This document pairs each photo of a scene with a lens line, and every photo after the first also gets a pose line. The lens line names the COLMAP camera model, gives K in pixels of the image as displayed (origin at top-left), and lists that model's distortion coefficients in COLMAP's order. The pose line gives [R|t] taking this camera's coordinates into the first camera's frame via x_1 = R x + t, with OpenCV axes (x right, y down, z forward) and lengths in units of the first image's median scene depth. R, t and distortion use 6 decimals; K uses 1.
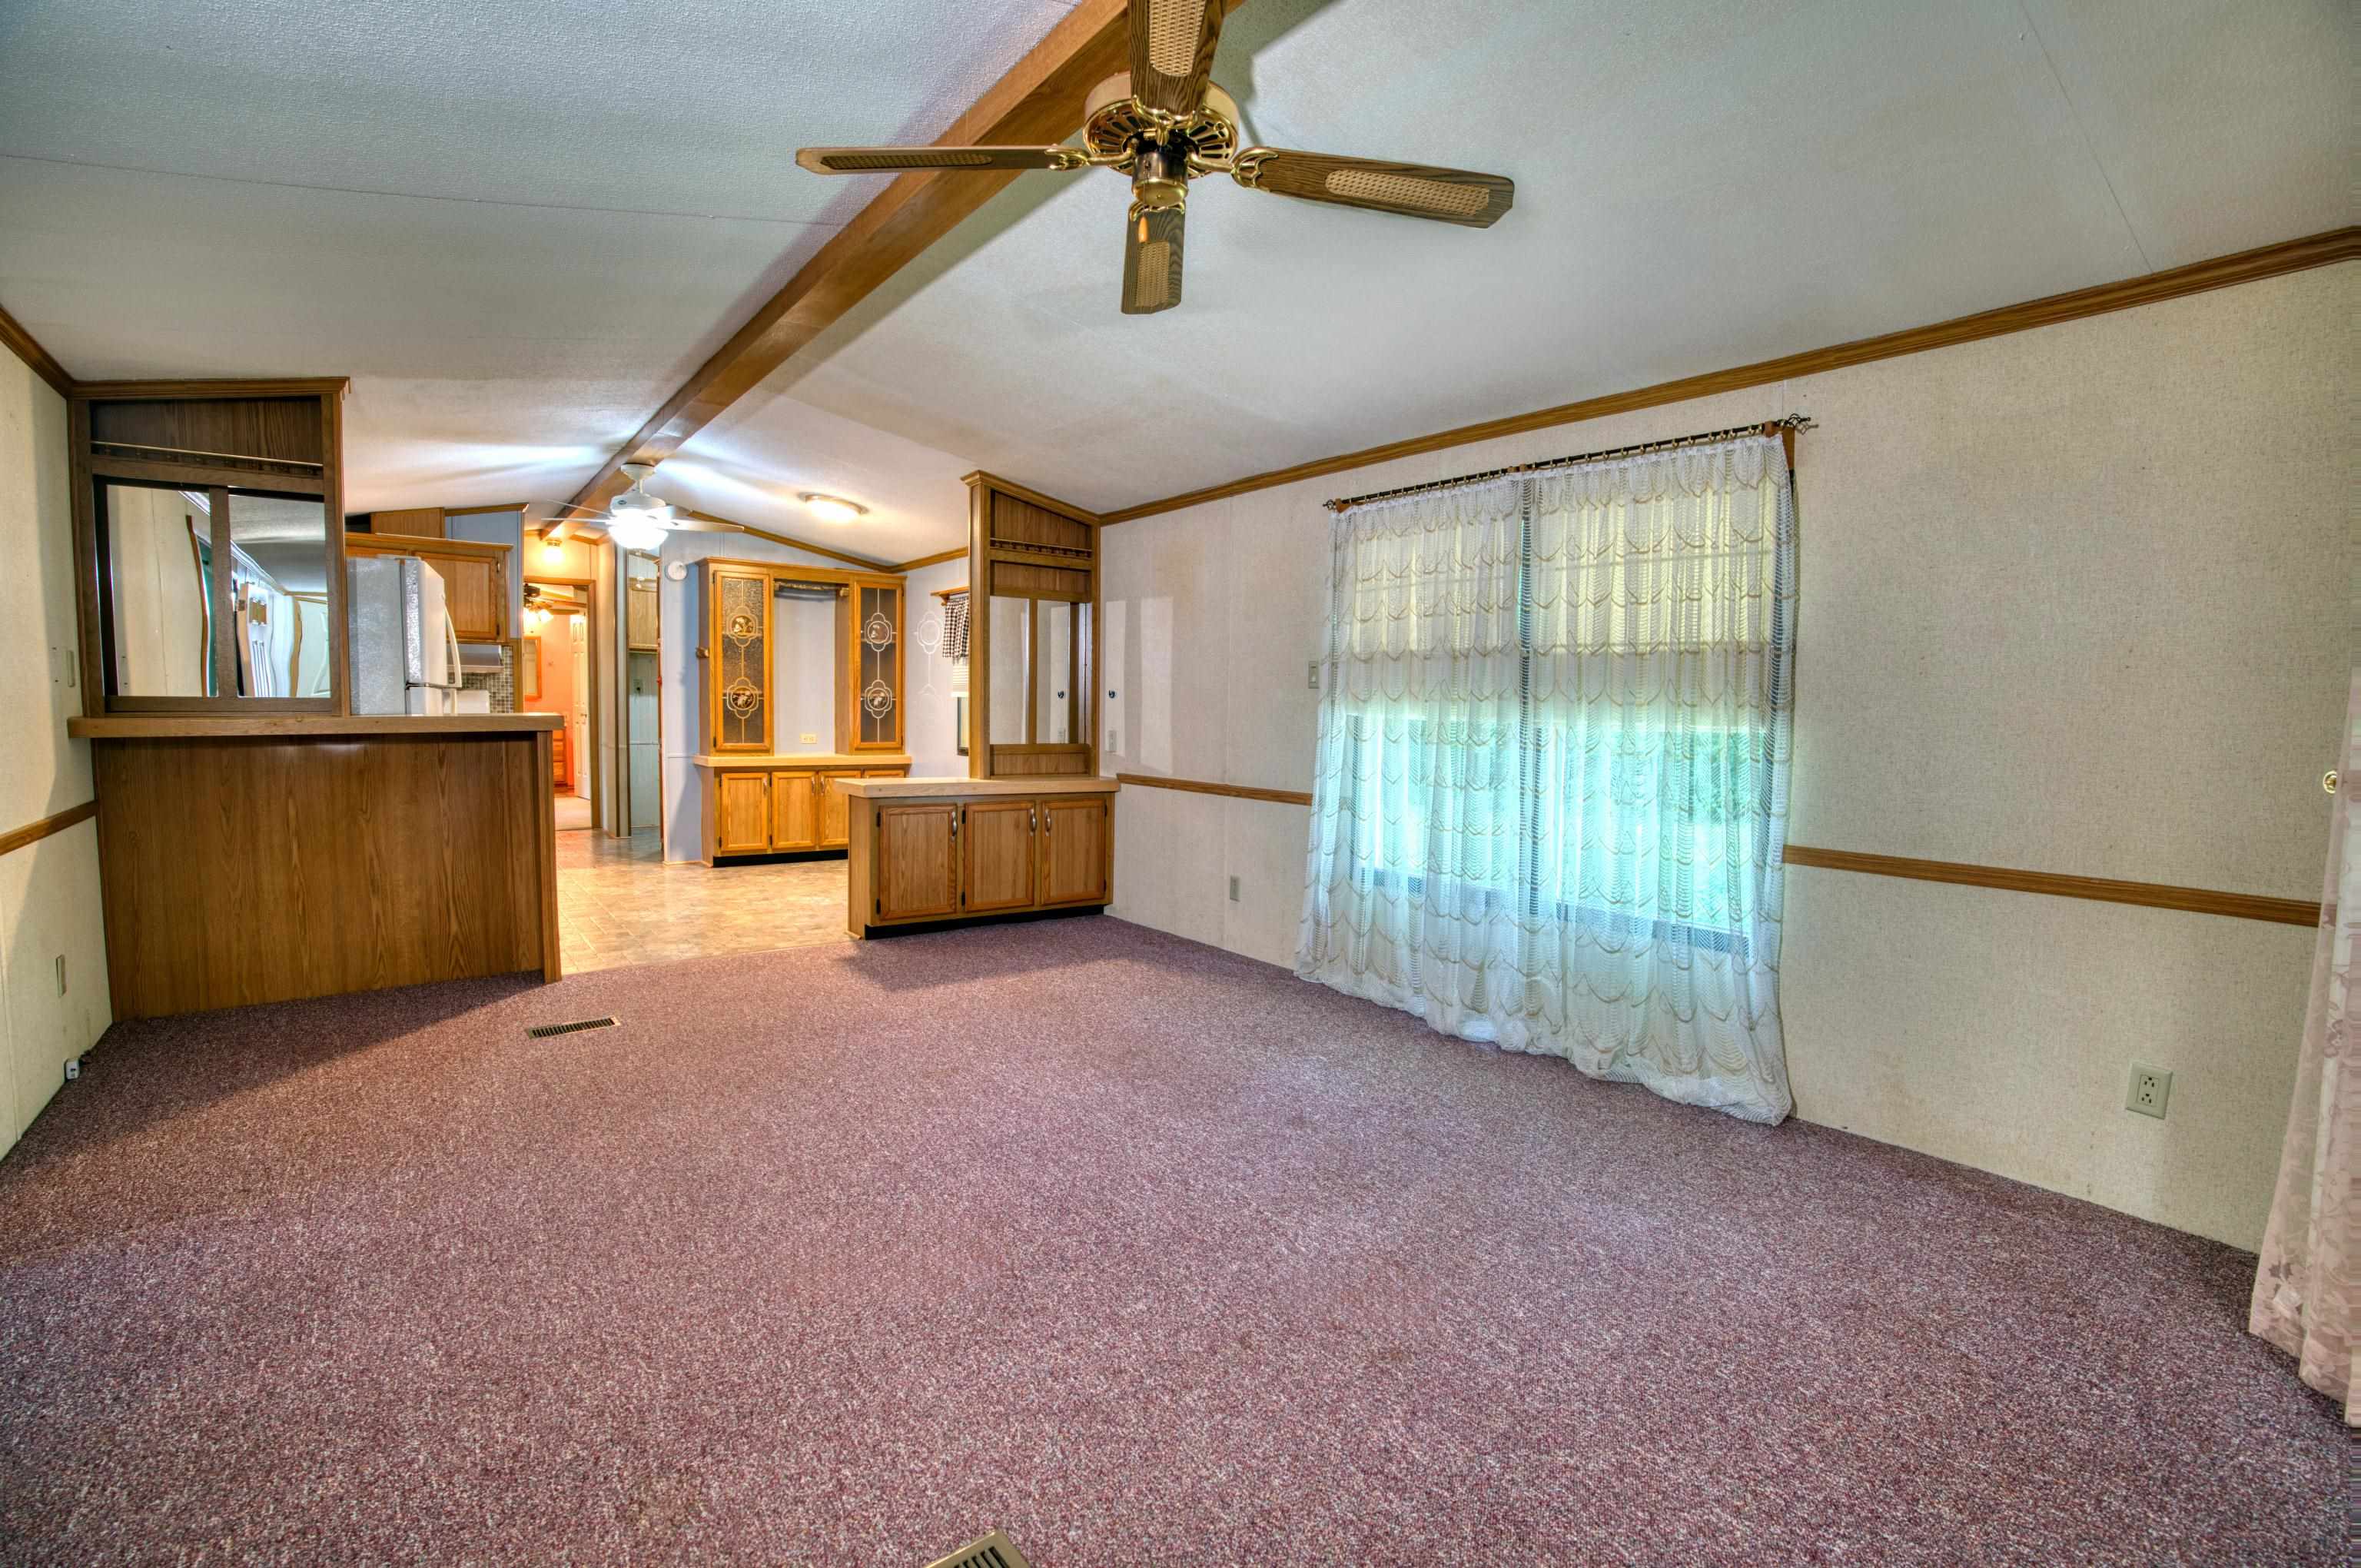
lens RADIAL K [[1098.9, 0, 1175.0], [0, 1098.9, 779.3], [0, 0, 1]] dist [-0.048039, 0.010226]
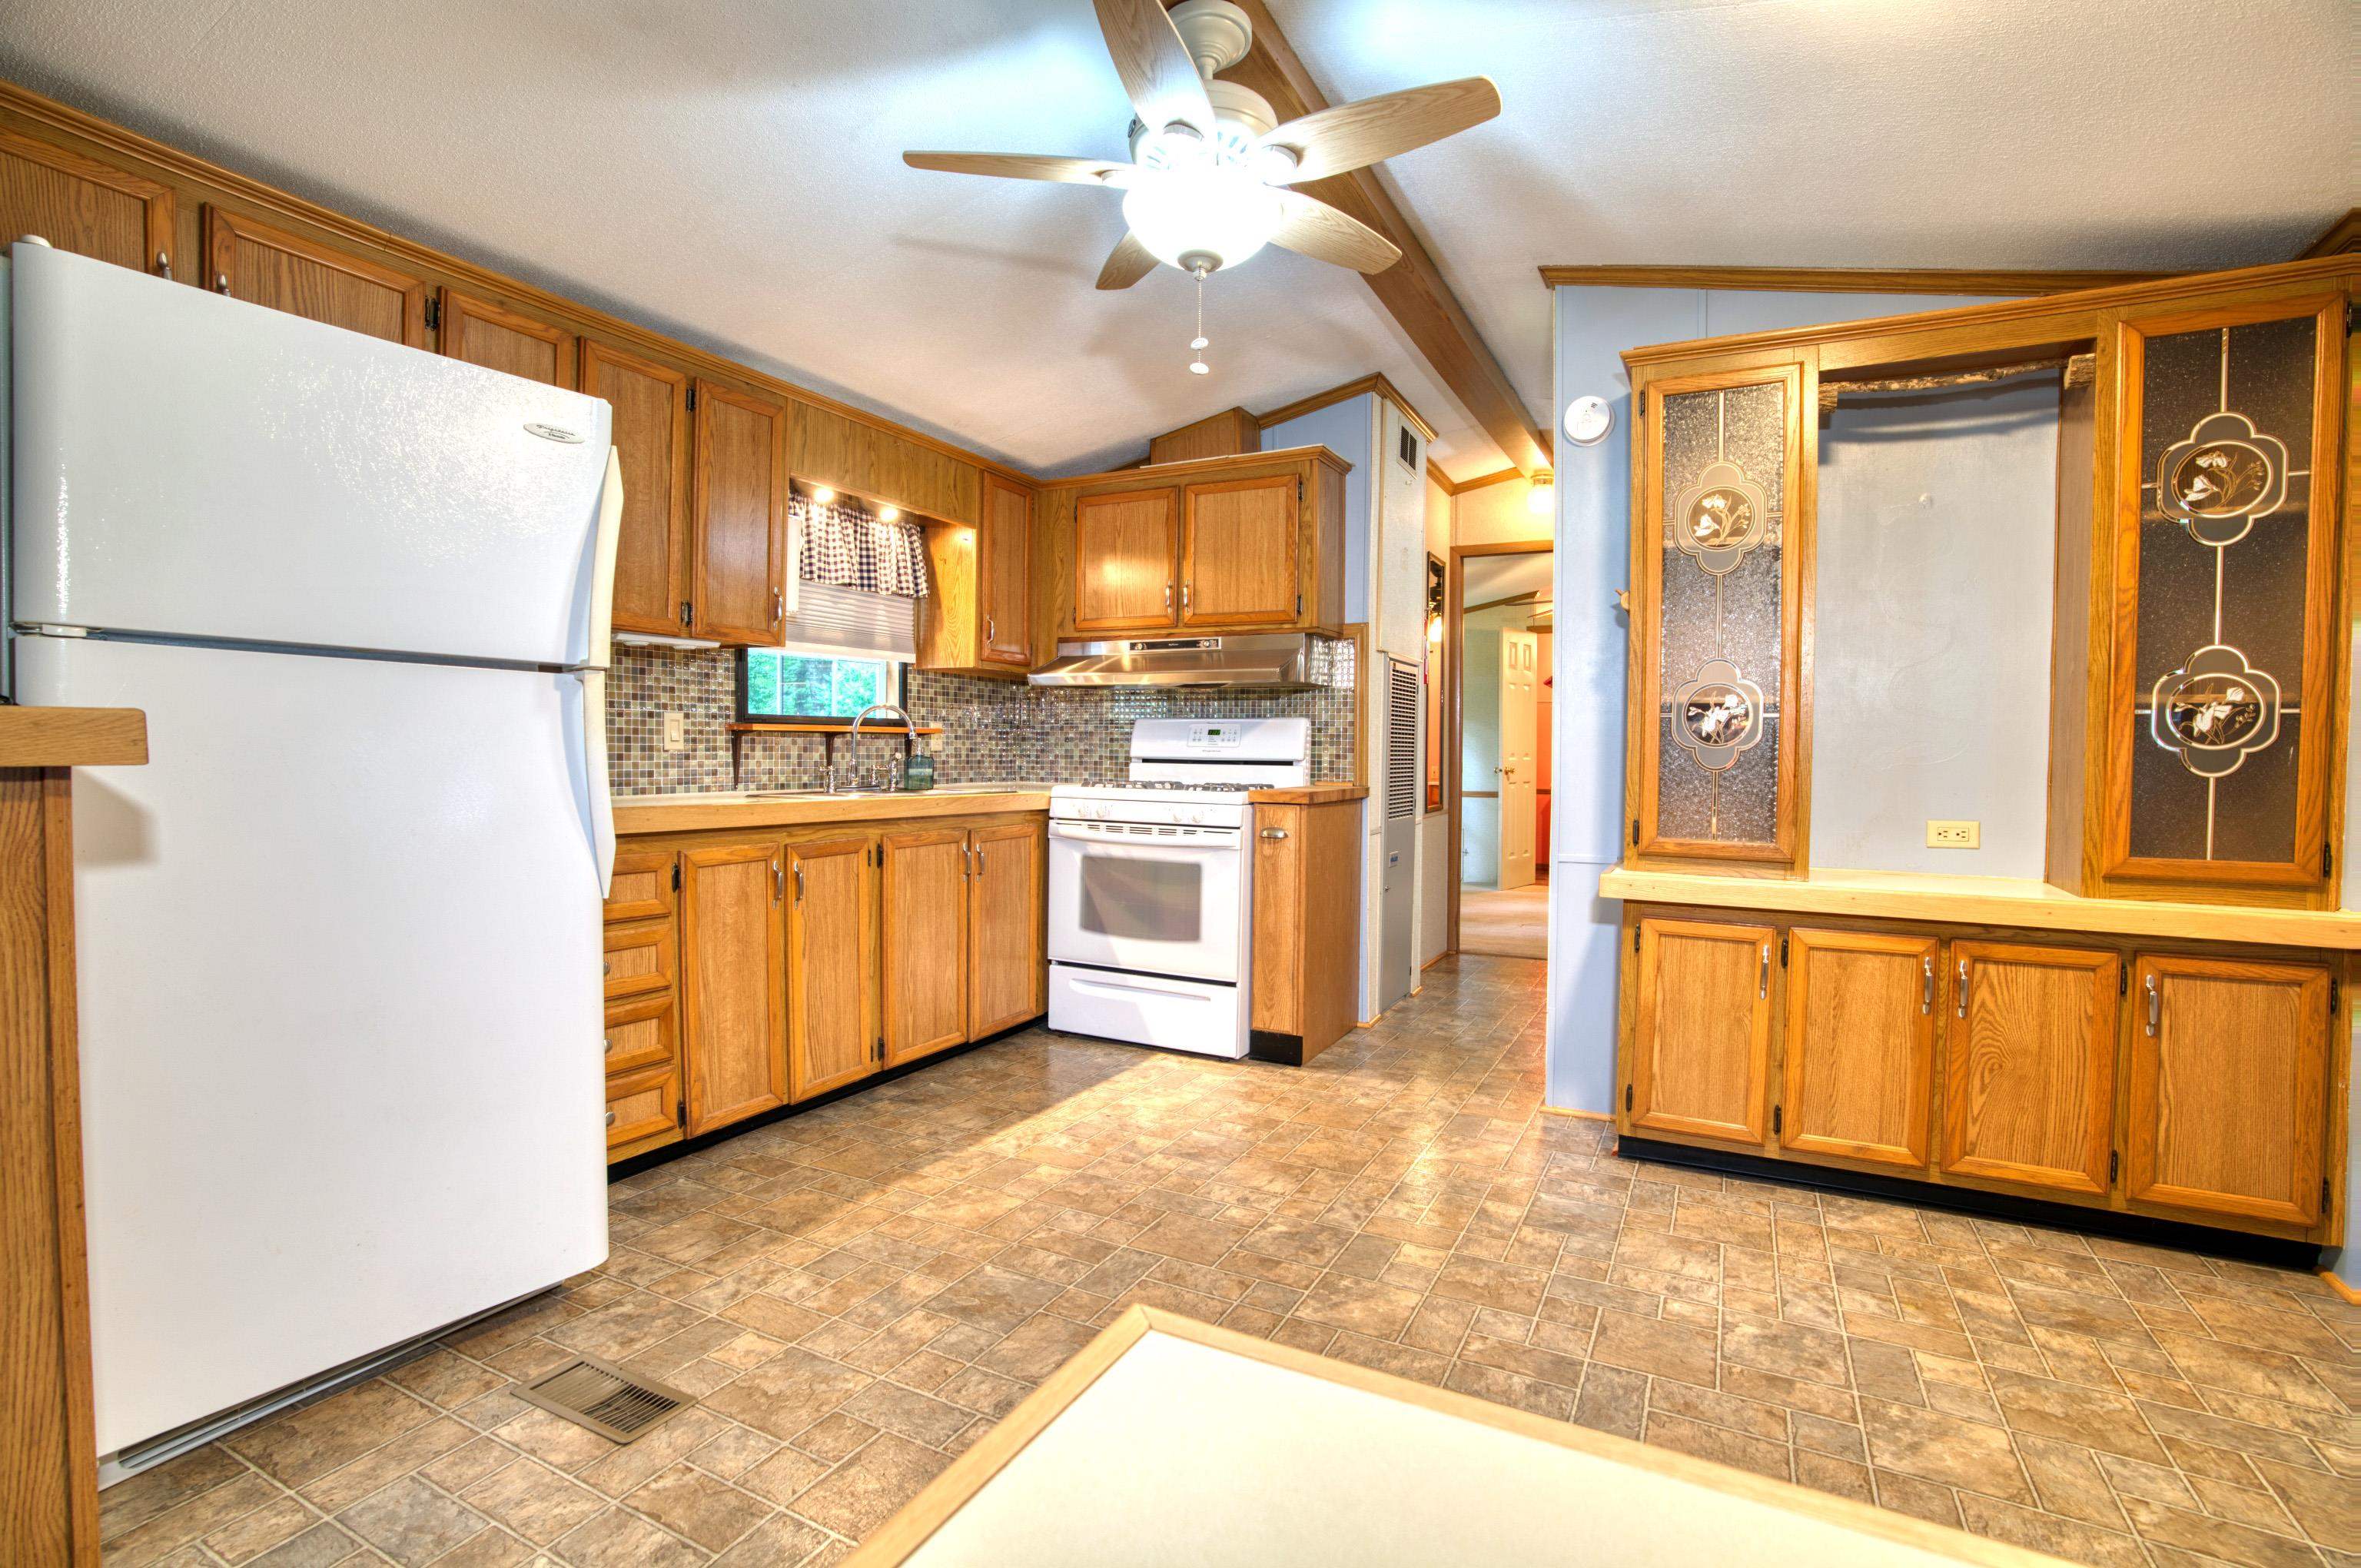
lens RADIAL K [[1098.9, 0, 1171.0], [0, 1098.9, 787.6], [0, 0, 1]] dist [-0.048039, 0.010226]
pose [[0.423223, 0.015535, -0.905892, -0.140545], [-0.065763, 0.997742, -0.013614, -0.032671], [0.903636, 0.065336, 0.423289, 0.664731]]
